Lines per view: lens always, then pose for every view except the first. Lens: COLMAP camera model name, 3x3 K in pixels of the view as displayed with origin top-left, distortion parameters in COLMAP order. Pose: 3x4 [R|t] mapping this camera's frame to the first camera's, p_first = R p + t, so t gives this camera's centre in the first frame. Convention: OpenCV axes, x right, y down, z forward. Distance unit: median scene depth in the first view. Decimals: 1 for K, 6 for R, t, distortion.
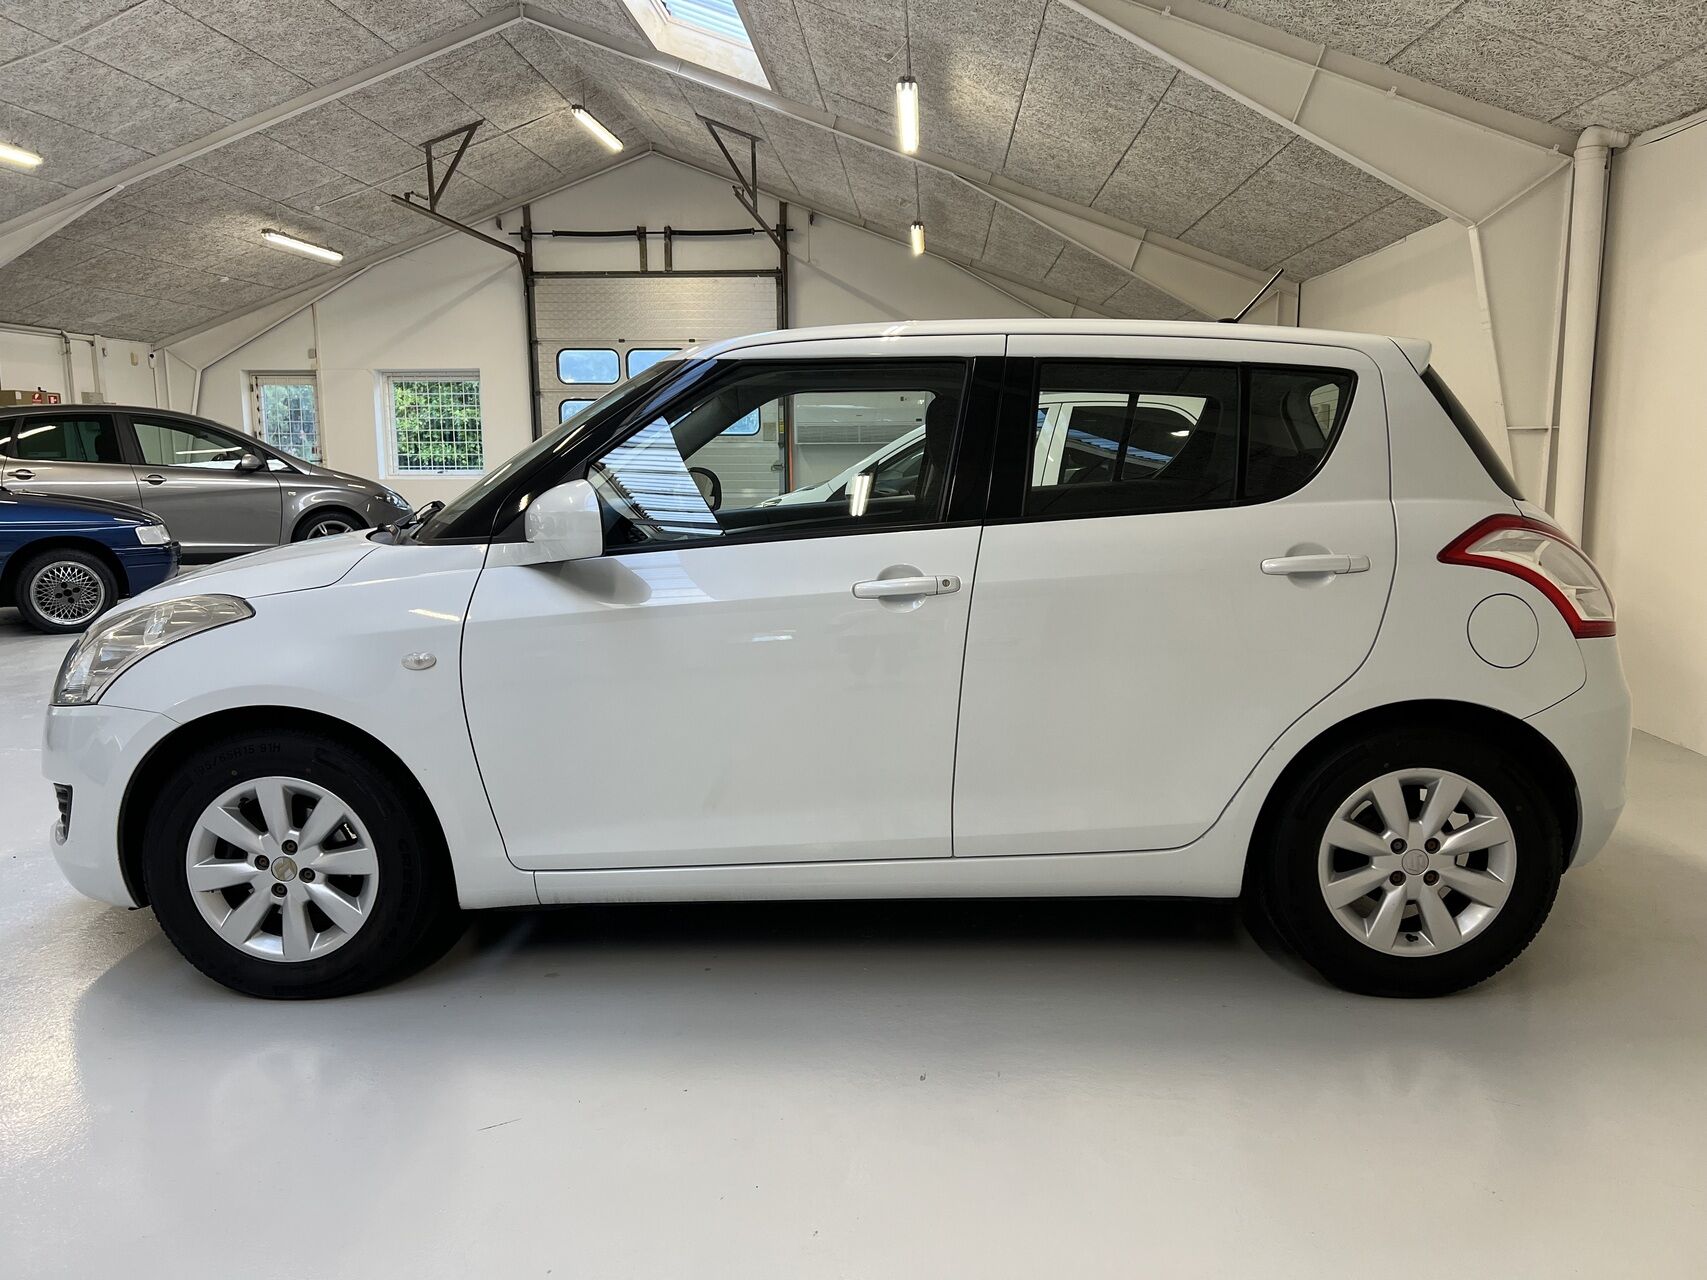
lens RADIAL K [[1290.4, 0, 859.2], [0, 1290.4, 637.3], [0, 0, 1]] dist [0.065290, -0.058660]
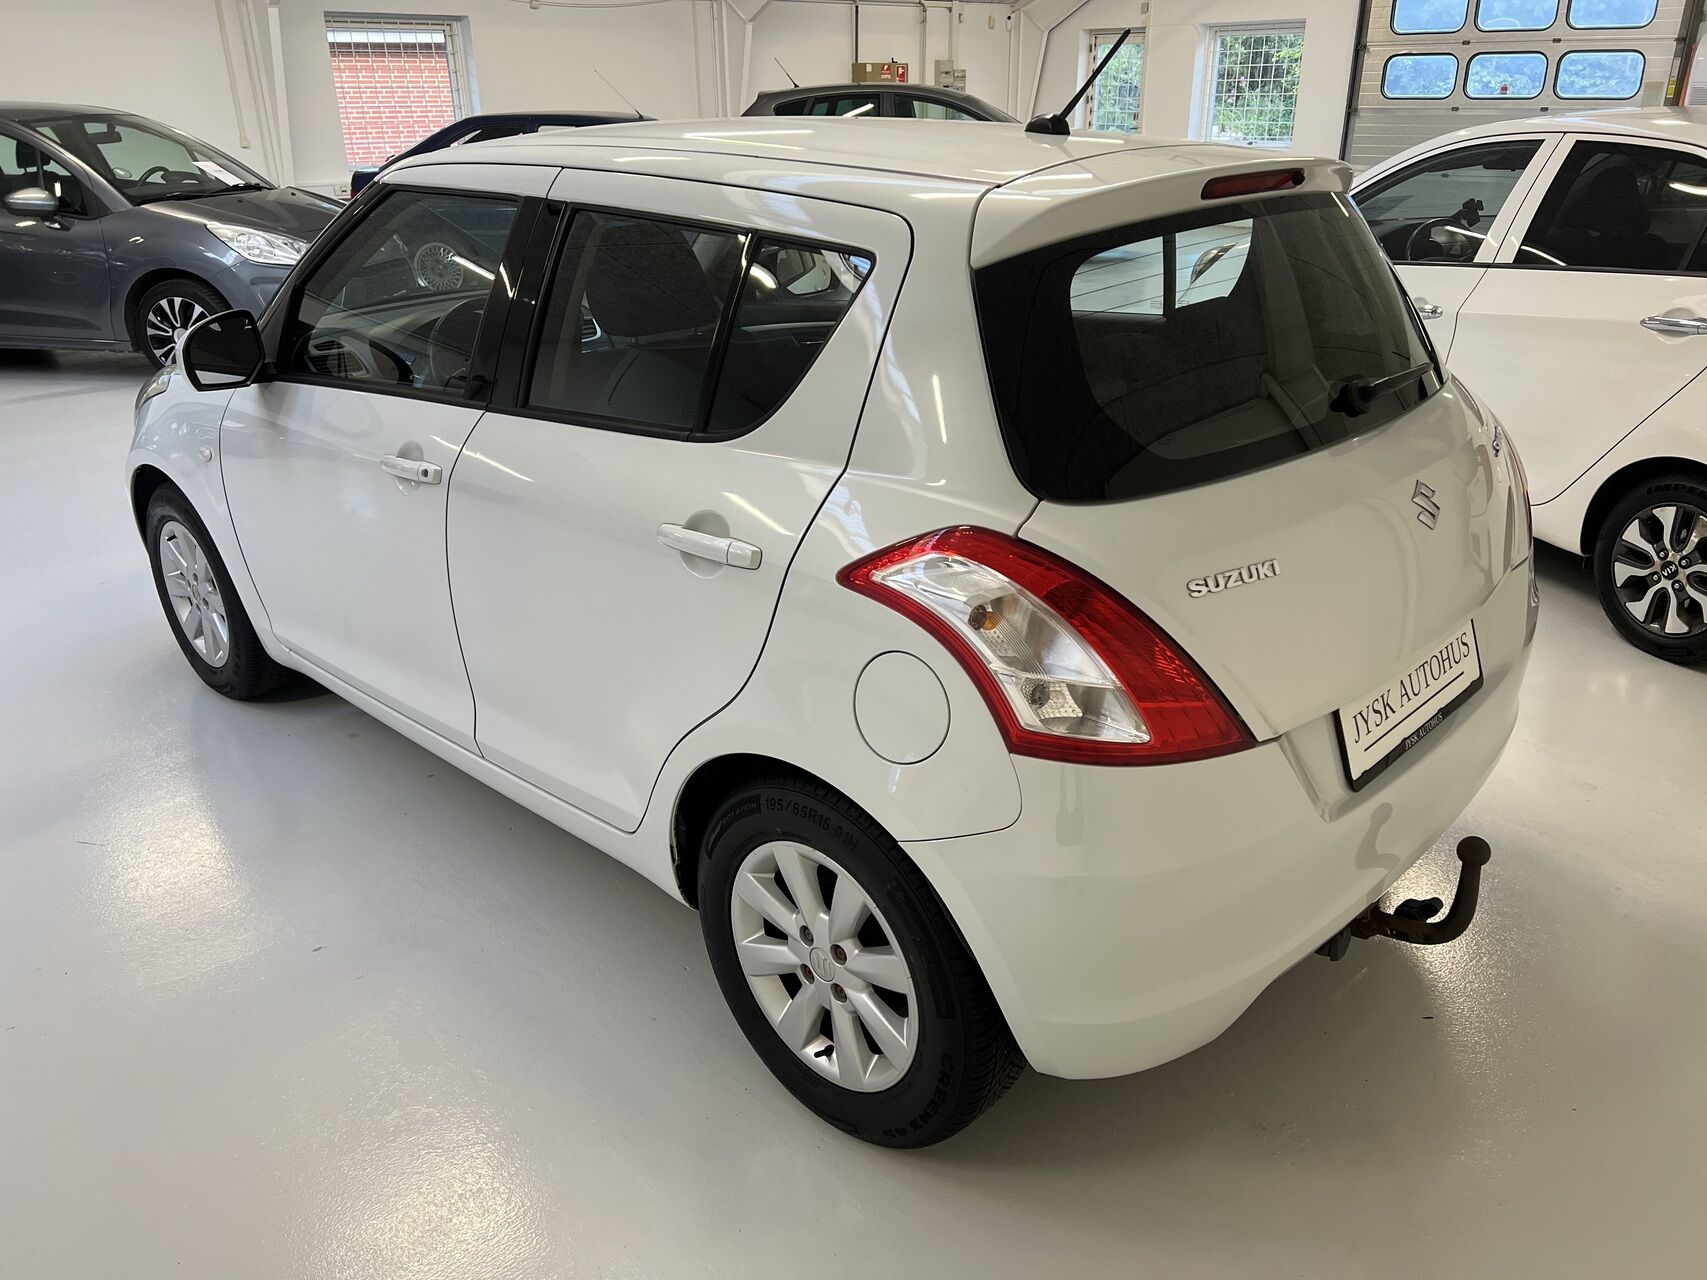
lens RADIAL K [[1290.4, 0, 853.5], [0, 1290.4, 633.4], [0, 0, 1]] dist [0.065290, -0.058660]
pose [[0.739190, 0.262527, -0.620225, 0.156830], [-0.096255, 0.952627, 0.288507, -0.040341], [0.666584, -0.153562, 0.729442, 0.094806]]
